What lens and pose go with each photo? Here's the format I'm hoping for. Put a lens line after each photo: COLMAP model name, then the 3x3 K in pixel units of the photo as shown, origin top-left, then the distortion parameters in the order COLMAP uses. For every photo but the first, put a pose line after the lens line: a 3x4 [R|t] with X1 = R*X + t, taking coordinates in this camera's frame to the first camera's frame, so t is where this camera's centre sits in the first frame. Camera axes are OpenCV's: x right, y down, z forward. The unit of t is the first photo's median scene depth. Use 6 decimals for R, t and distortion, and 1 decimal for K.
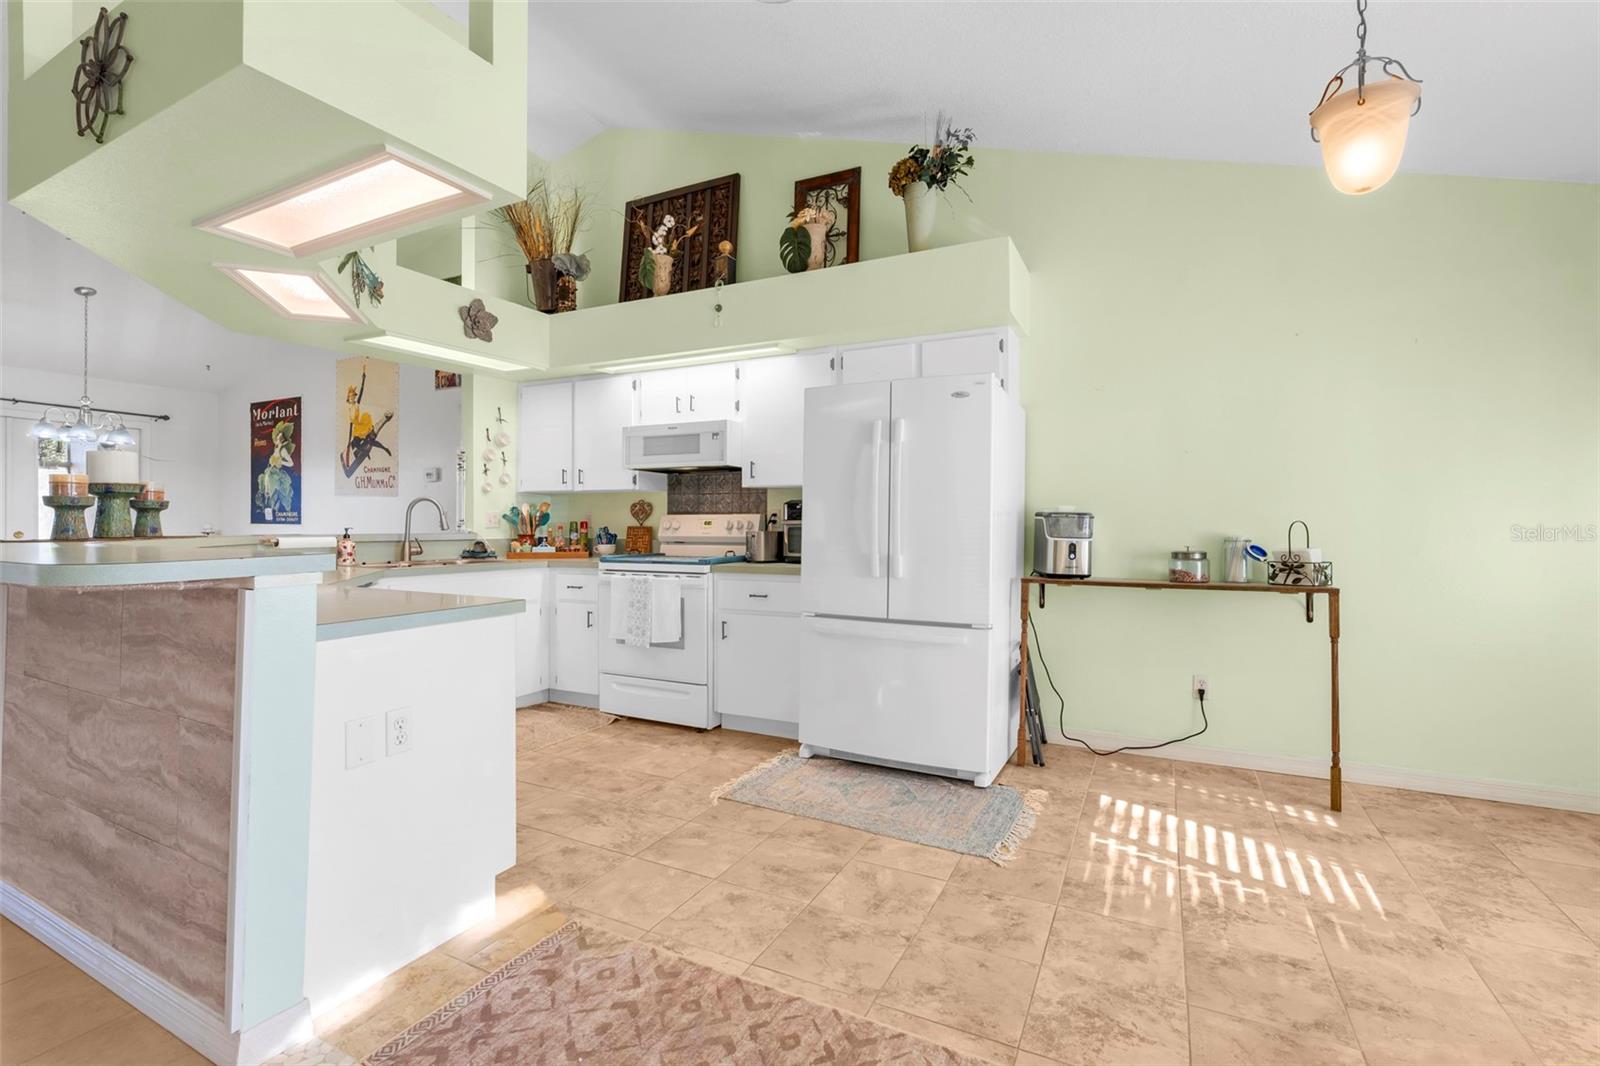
lens RADIAL K [[720.4, 0, 798.2], [0, 720.4, 524.5], [0, 0, 1]] dist [-0.009624, 0.001162]
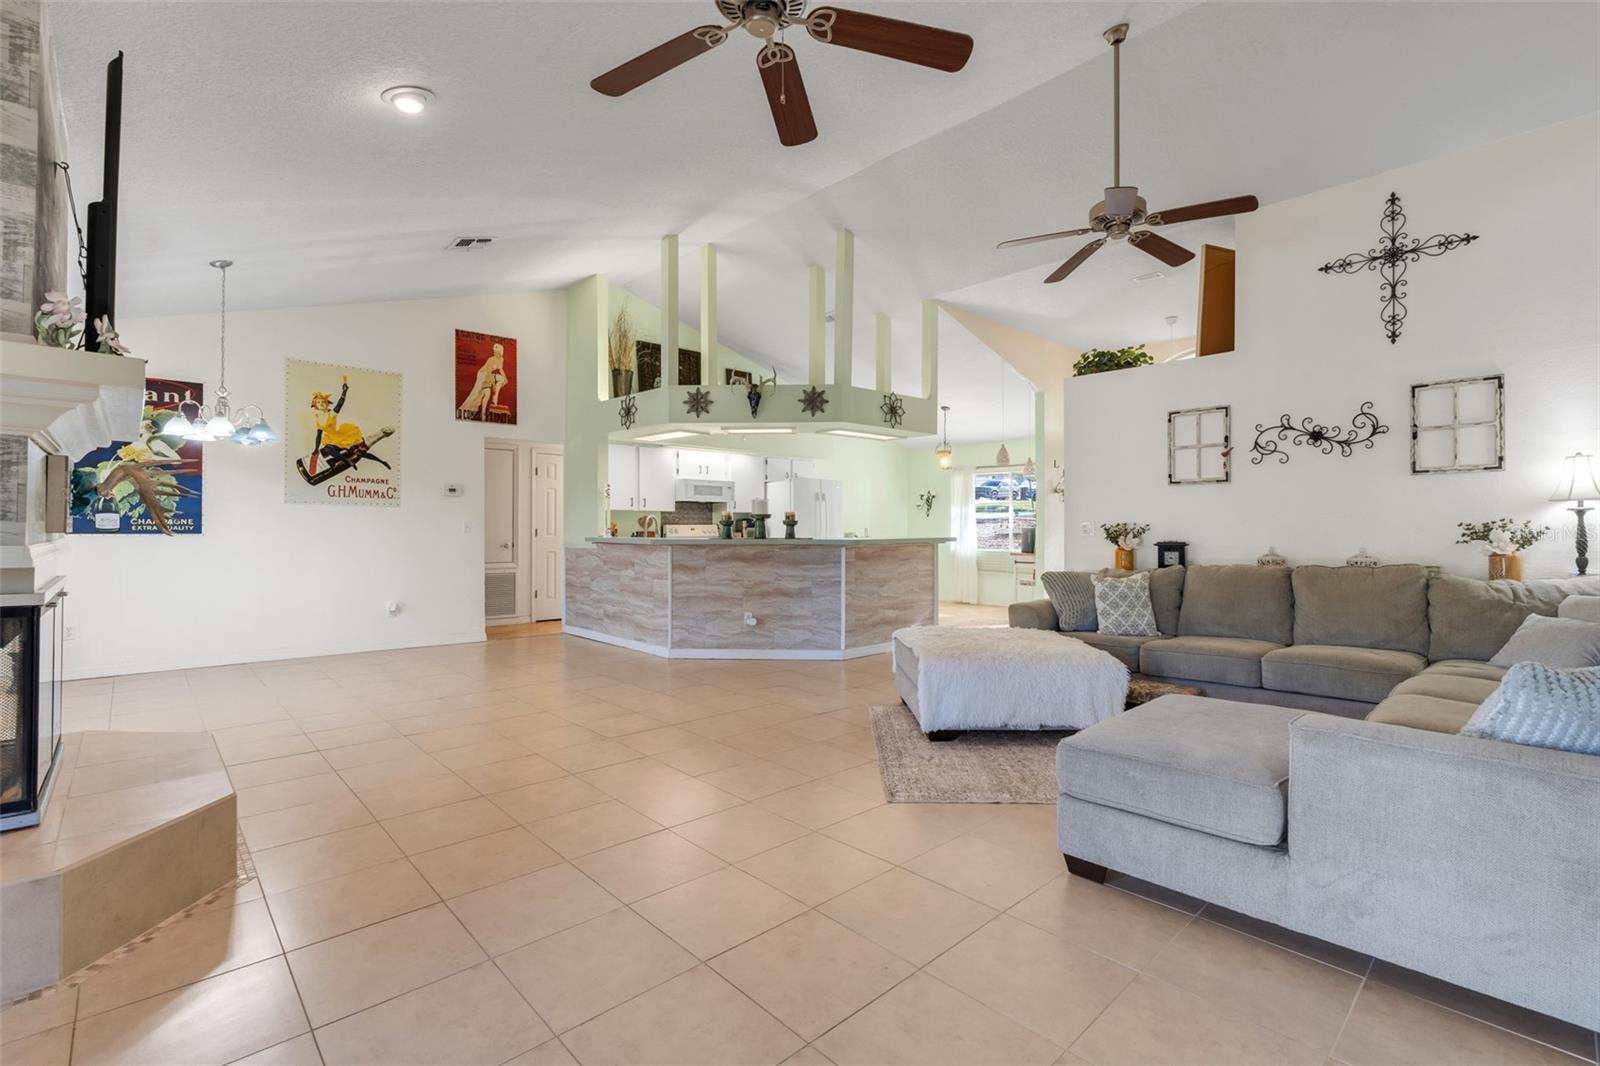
lens RADIAL K [[720.4, 0, 798.2], [0, 720.4, 524.5], [0, 0, 1]] dist [-0.009624, 0.001162]
pose [[0.340795, -0.000579, 0.940137, -1.853808], [0.001803, 0.999998, -0.000038, -0.014641], [-0.940136, 0.001708, 0.340796, 0.069332]]
